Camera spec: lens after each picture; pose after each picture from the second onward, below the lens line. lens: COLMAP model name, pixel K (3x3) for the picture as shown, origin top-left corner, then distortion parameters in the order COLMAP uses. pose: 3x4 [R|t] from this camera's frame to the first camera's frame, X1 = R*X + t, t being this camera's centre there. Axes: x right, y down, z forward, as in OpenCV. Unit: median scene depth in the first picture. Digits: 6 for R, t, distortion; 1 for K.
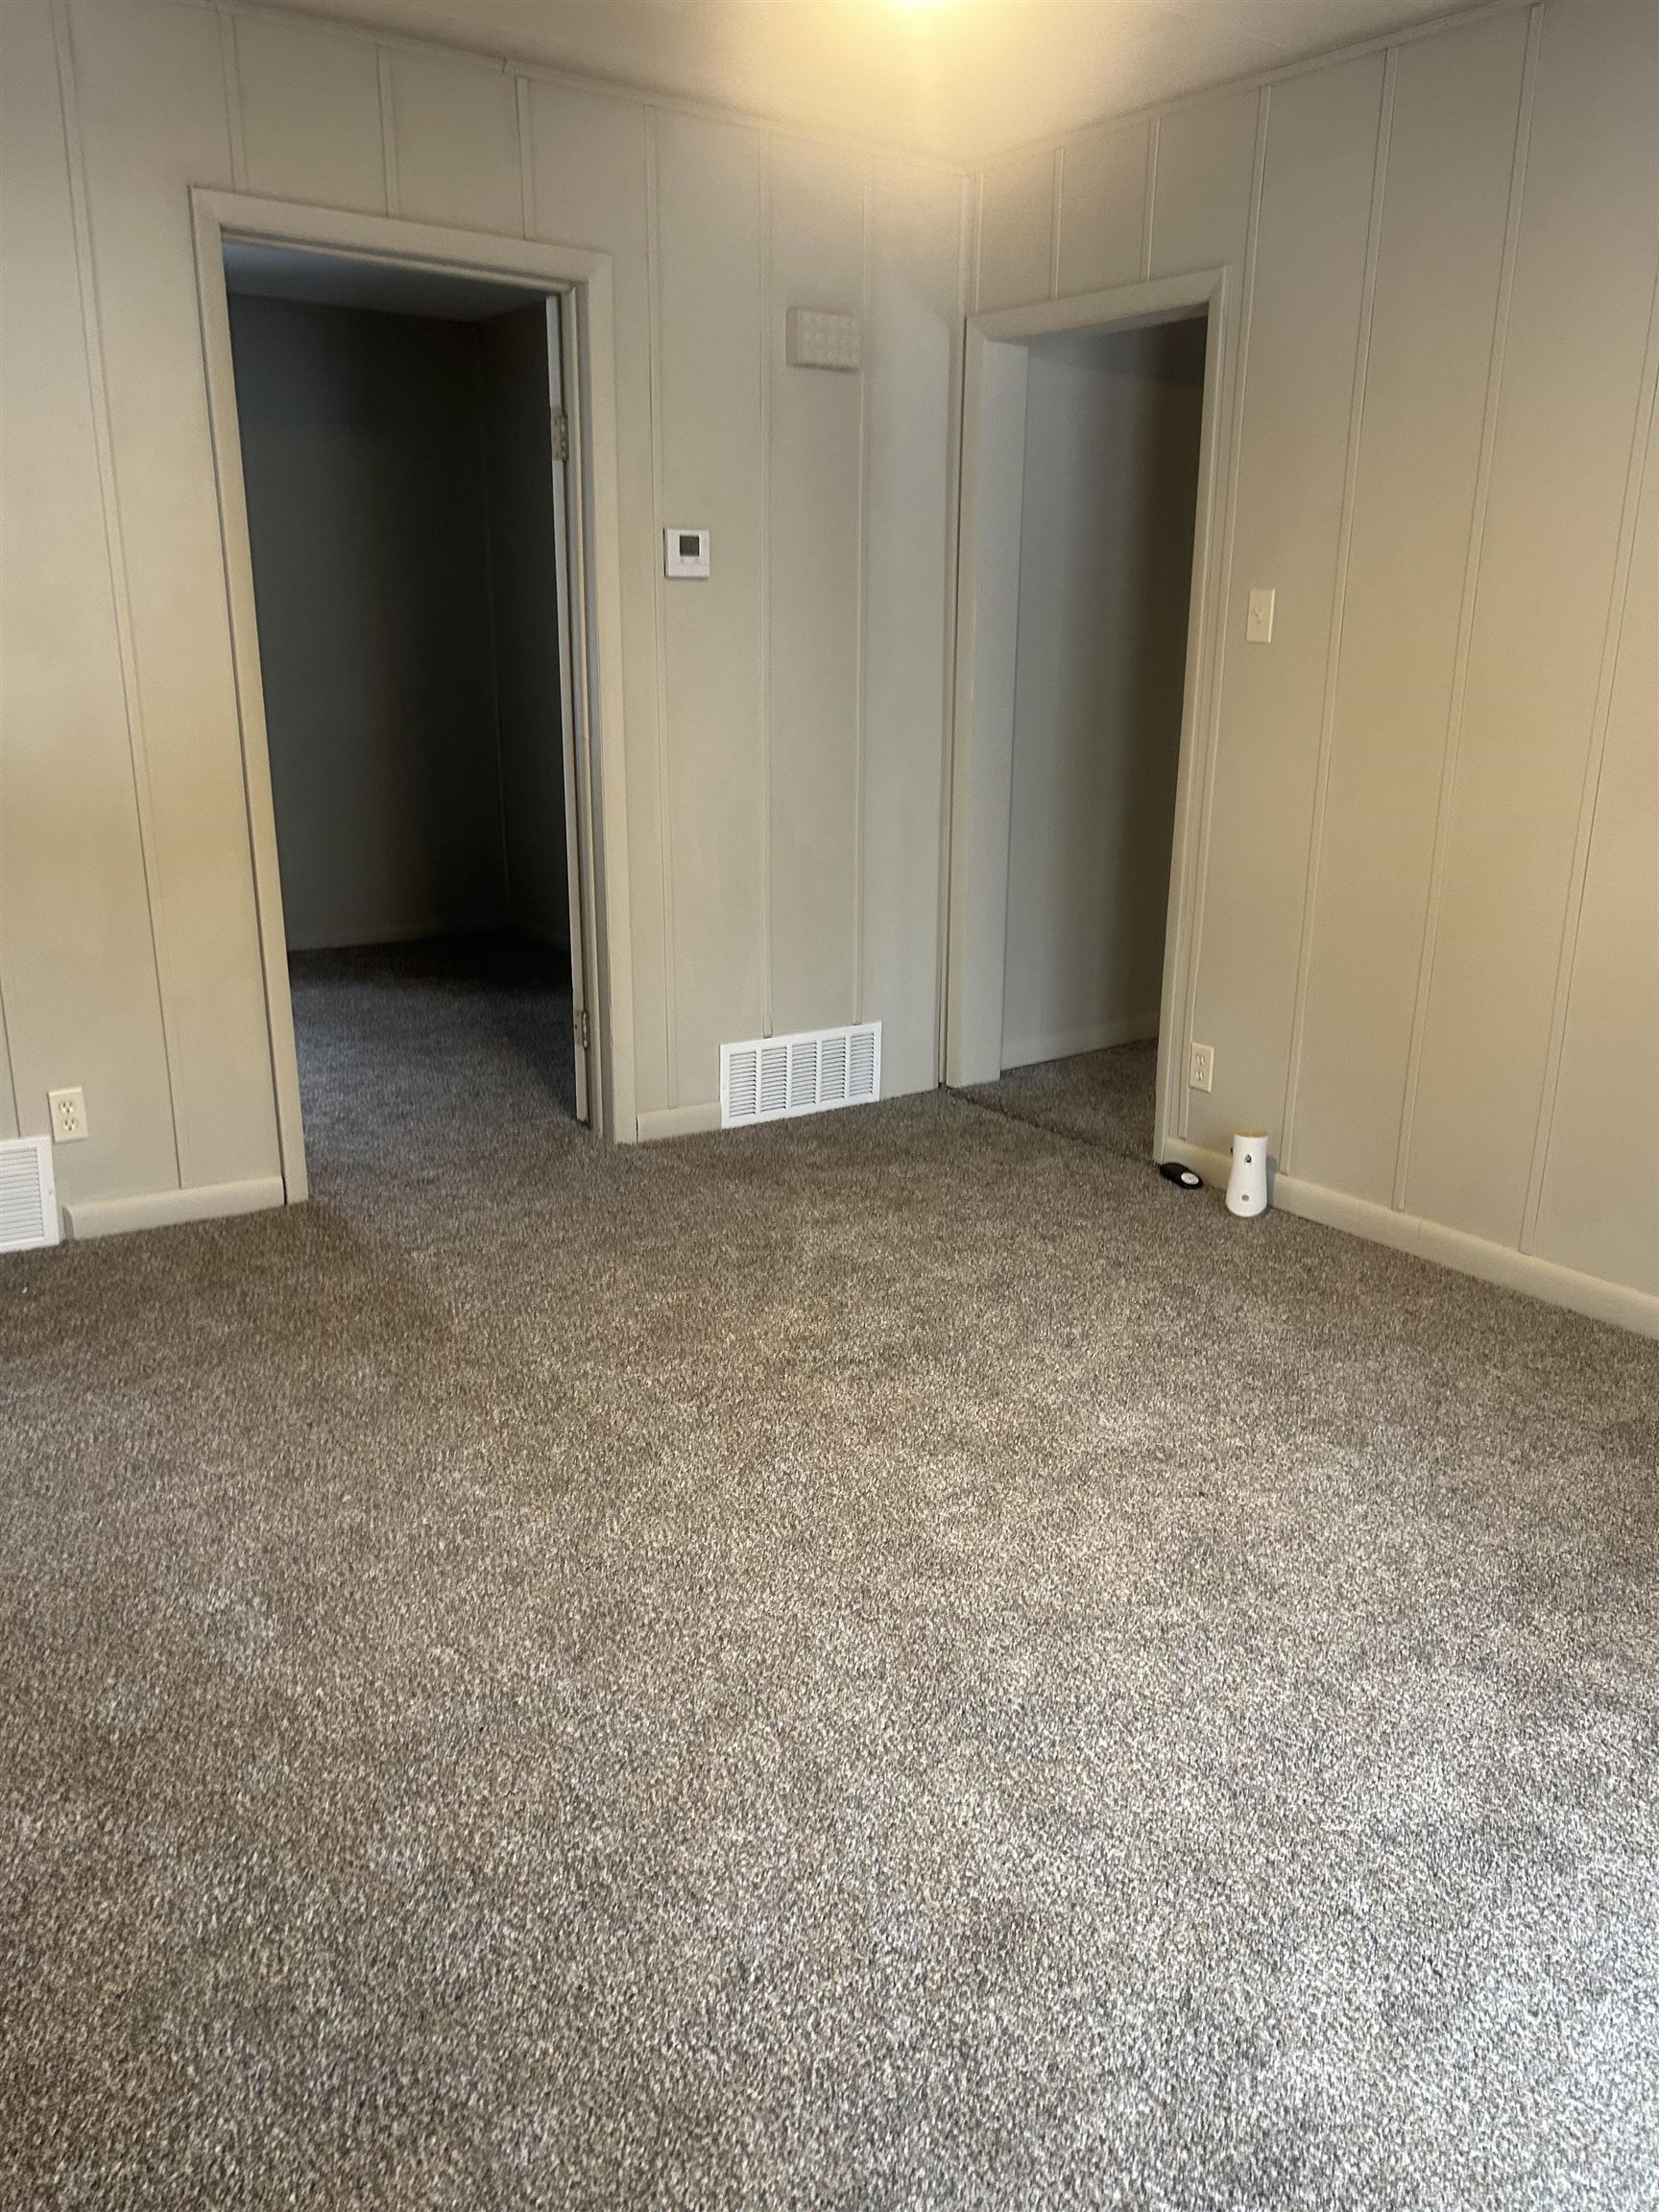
lens RADIAL K [[1678.8, 0, 831.7], [0, 1678.8, 1123.2], [0, 0, 1]] dist [0.049305, -0.061060]
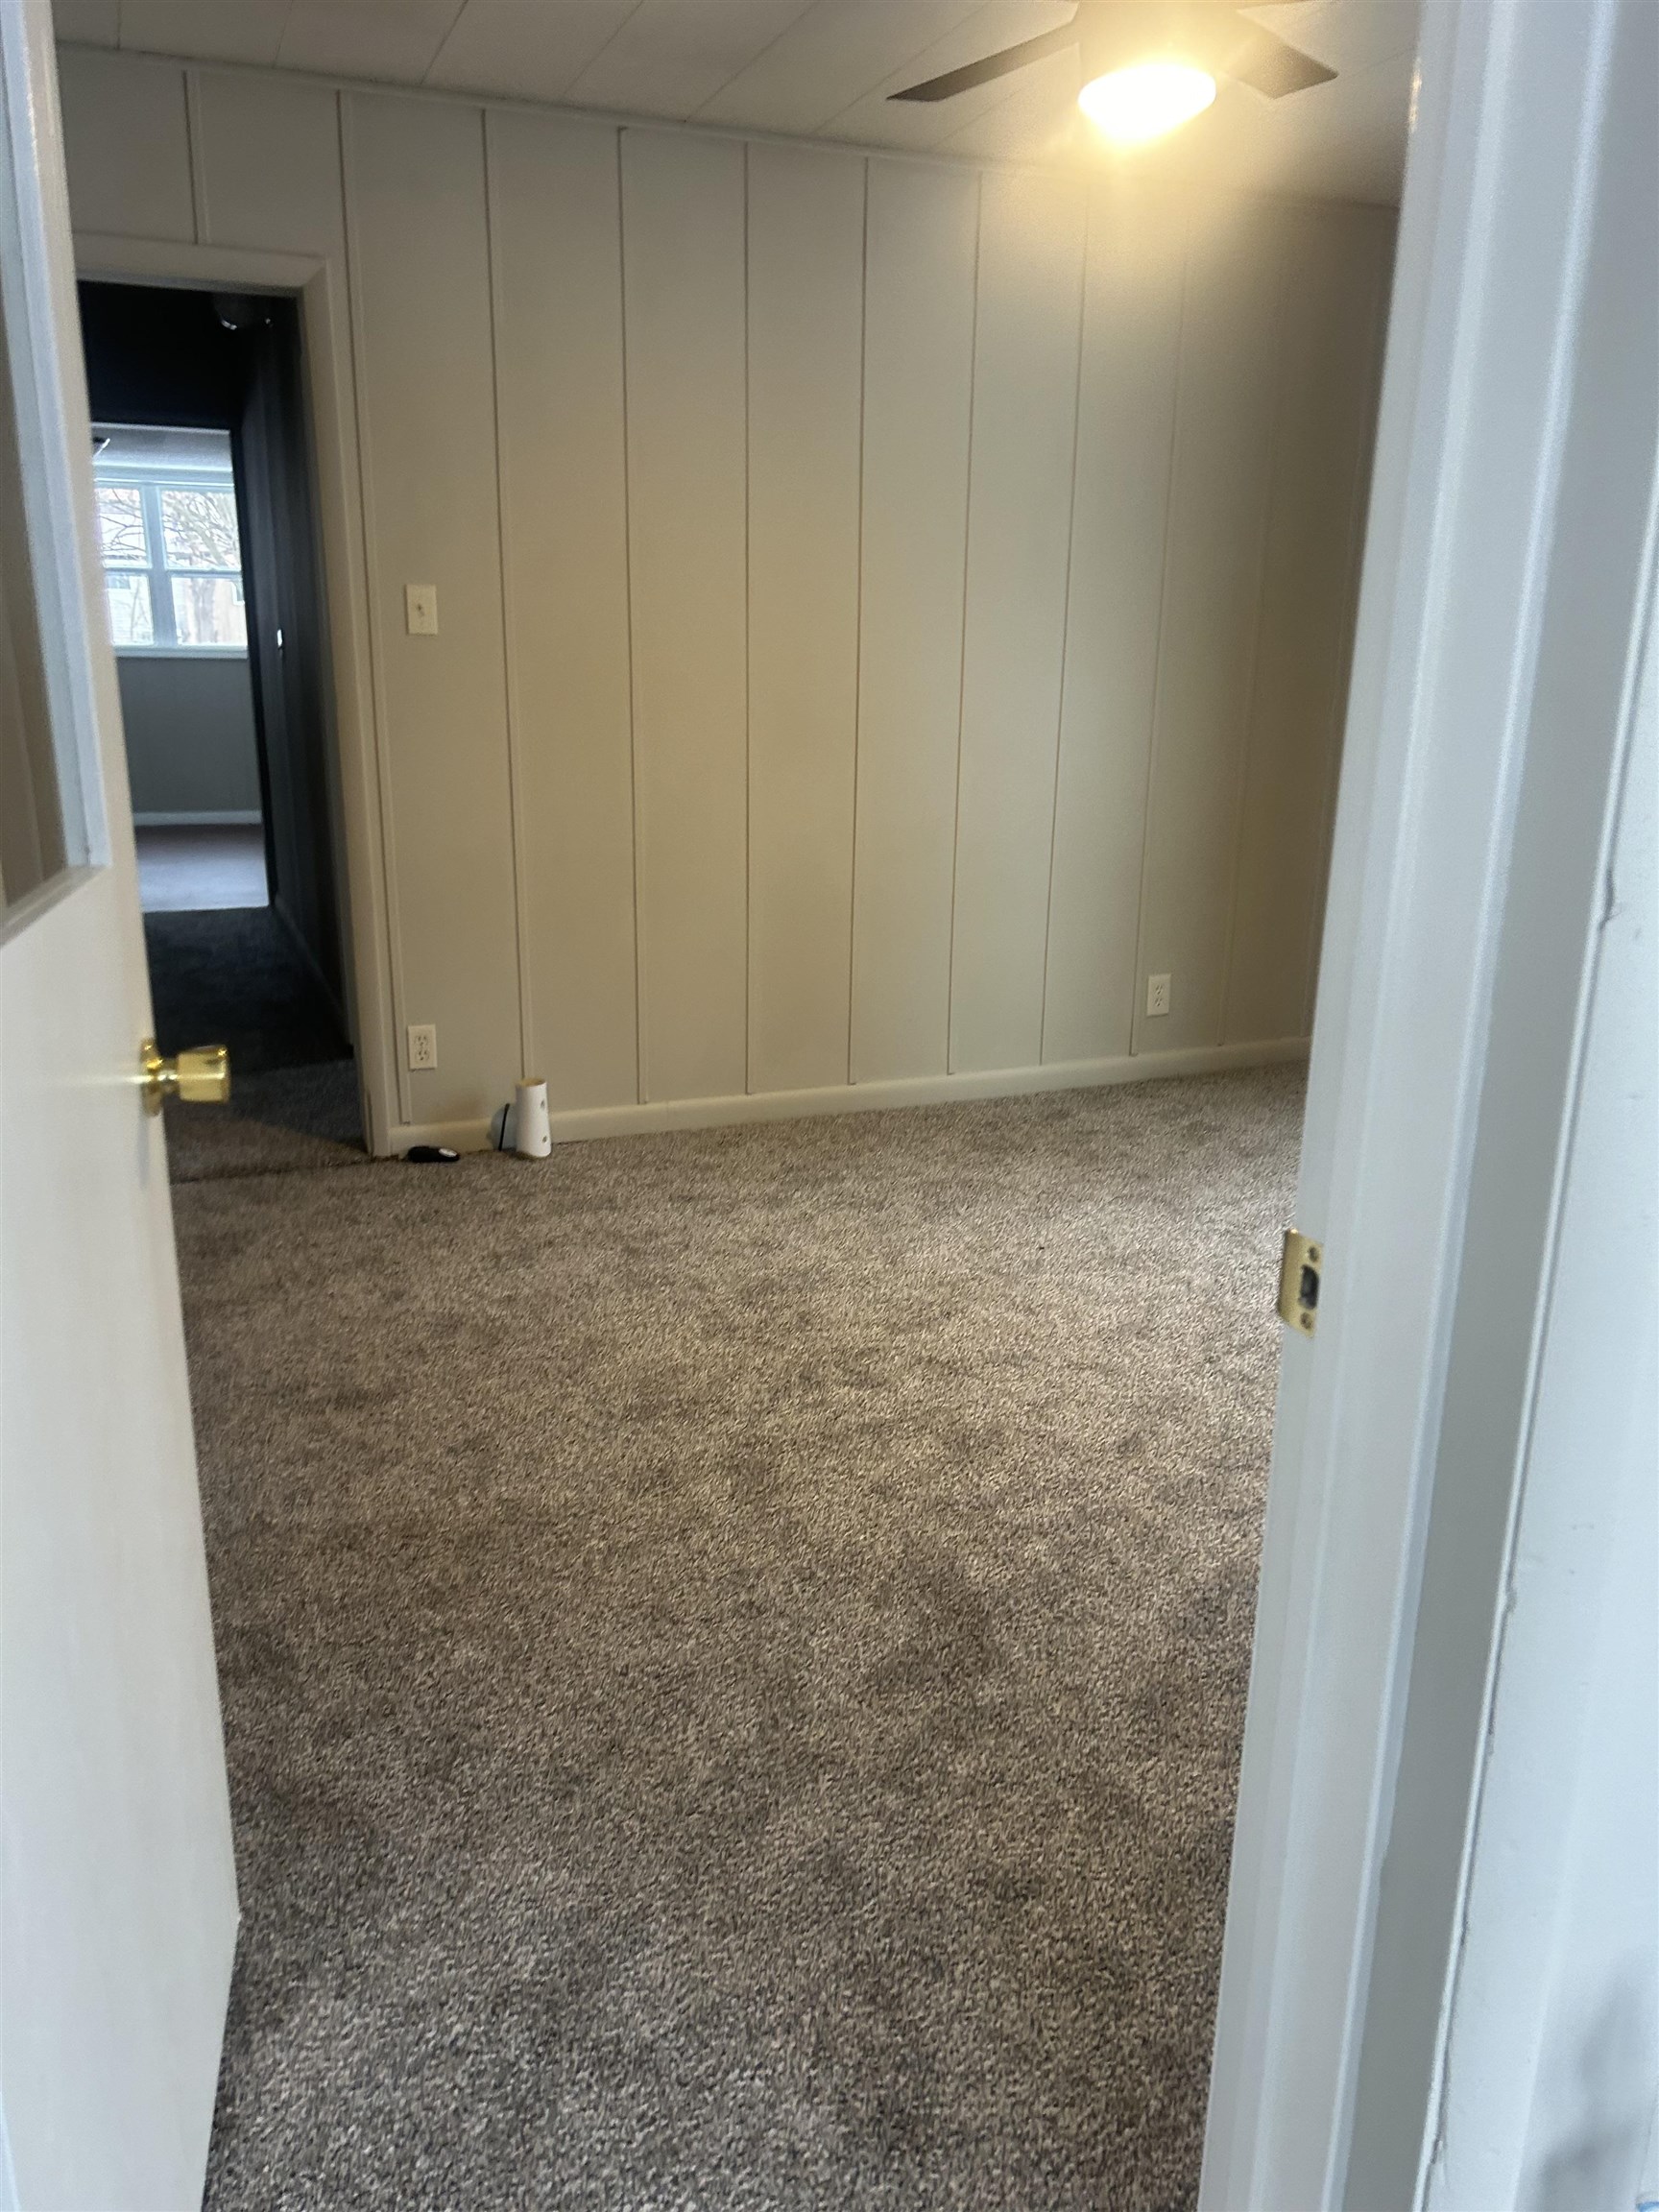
lens RADIAL K [[1678.8, 0, 831.7], [0, 1678.8, 1123.2], [0, 0, 1]] dist [0.049305, -0.061060]
pose [[0.207885, -0.272145, 0.939532, -0.770533], [0.267793, 0.939654, 0.212926, -0.154613], [-0.940782, 0.207336, 0.268219, 0.543233]]
